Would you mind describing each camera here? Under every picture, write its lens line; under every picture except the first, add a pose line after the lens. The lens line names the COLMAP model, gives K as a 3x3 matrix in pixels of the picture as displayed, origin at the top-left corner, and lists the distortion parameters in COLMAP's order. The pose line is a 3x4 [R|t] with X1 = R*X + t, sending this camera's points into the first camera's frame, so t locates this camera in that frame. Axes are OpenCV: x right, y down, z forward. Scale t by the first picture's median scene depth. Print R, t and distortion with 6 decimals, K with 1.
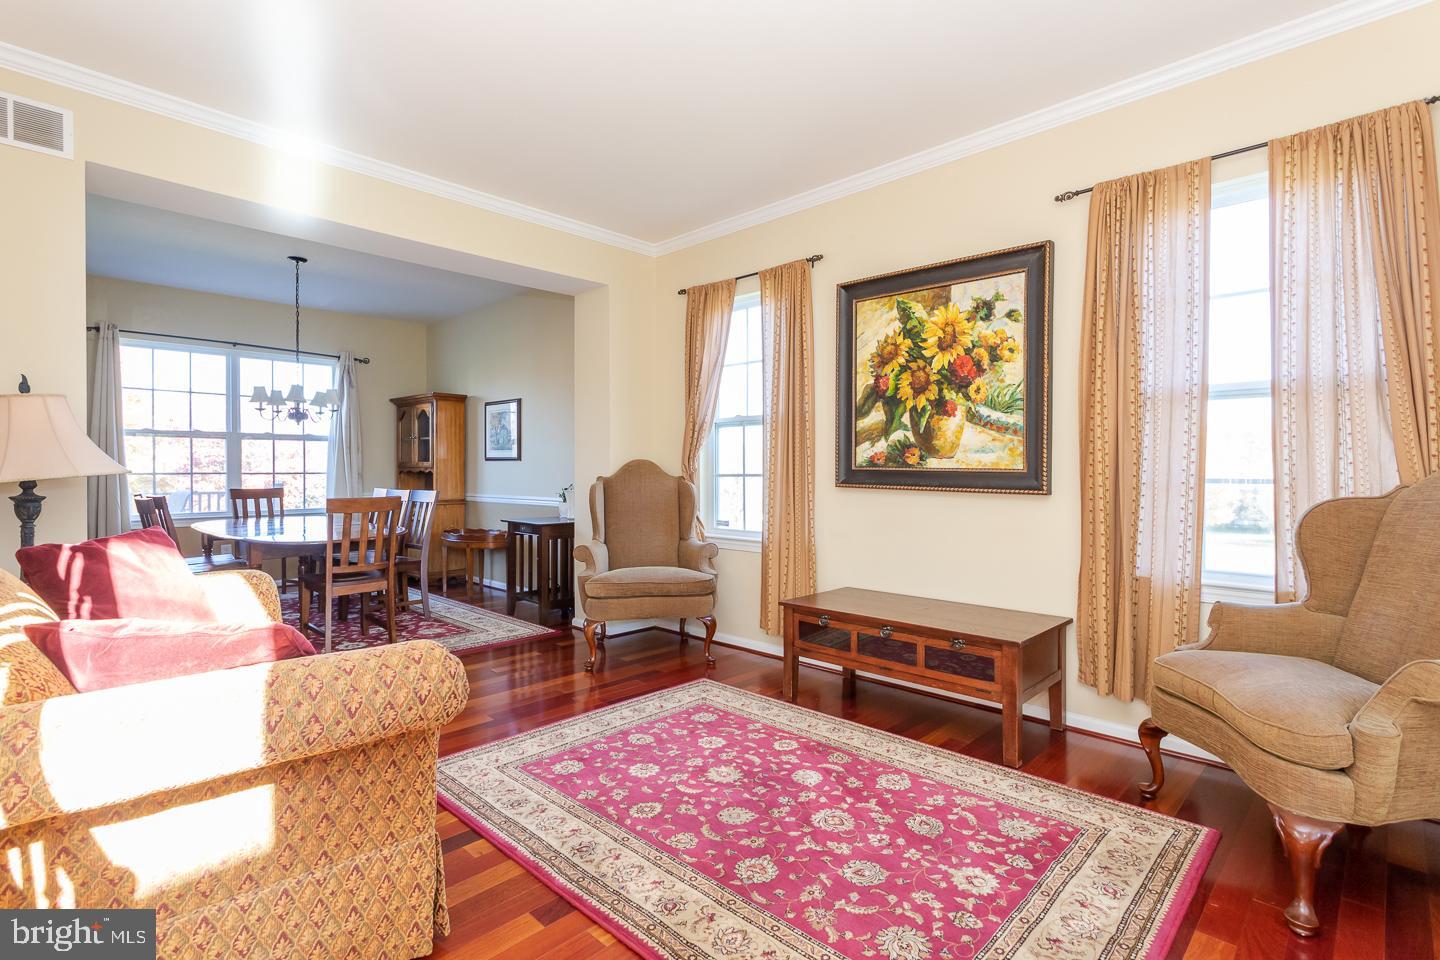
lens RADIAL K [[692.6, 0, 721.7], [0, 692.6, 477.8], [0, 0, 1]] dist [0.000227, 0.000137]
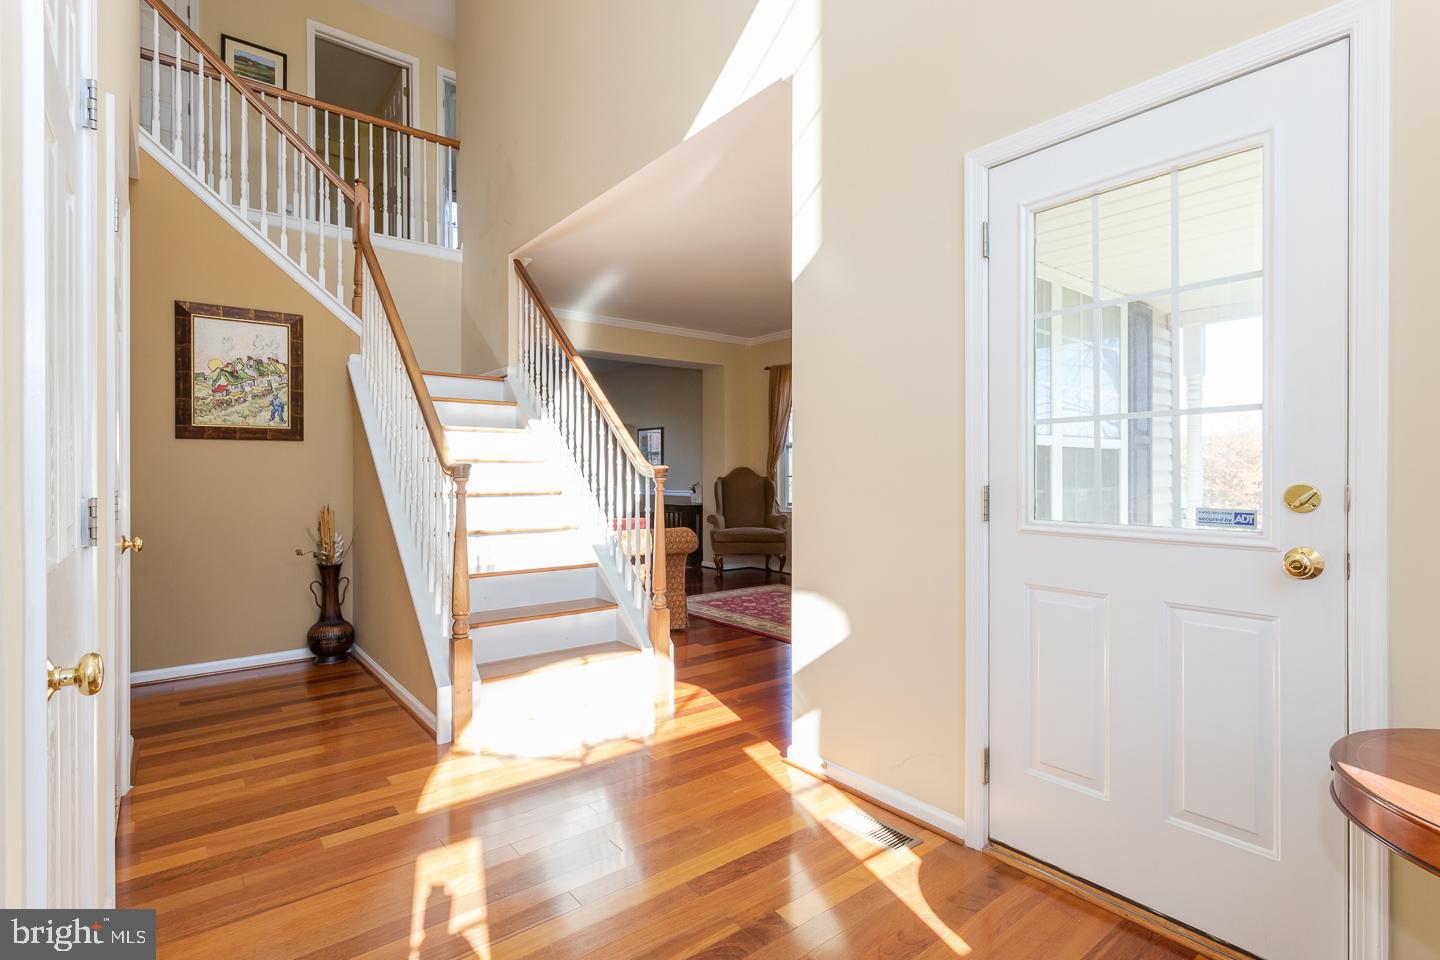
lens RADIAL K [[692.6, 0, 720.8], [0, 692.6, 477.7], [0, 0, 1]] dist [0.000227, 0.000137]
pose [[0.991960, -0.001102, -0.126546, 0.045913], [0.000608, 0.999992, -0.003941, 0.006678], [0.126549, 0.003832, 0.991953, -0.705019]]
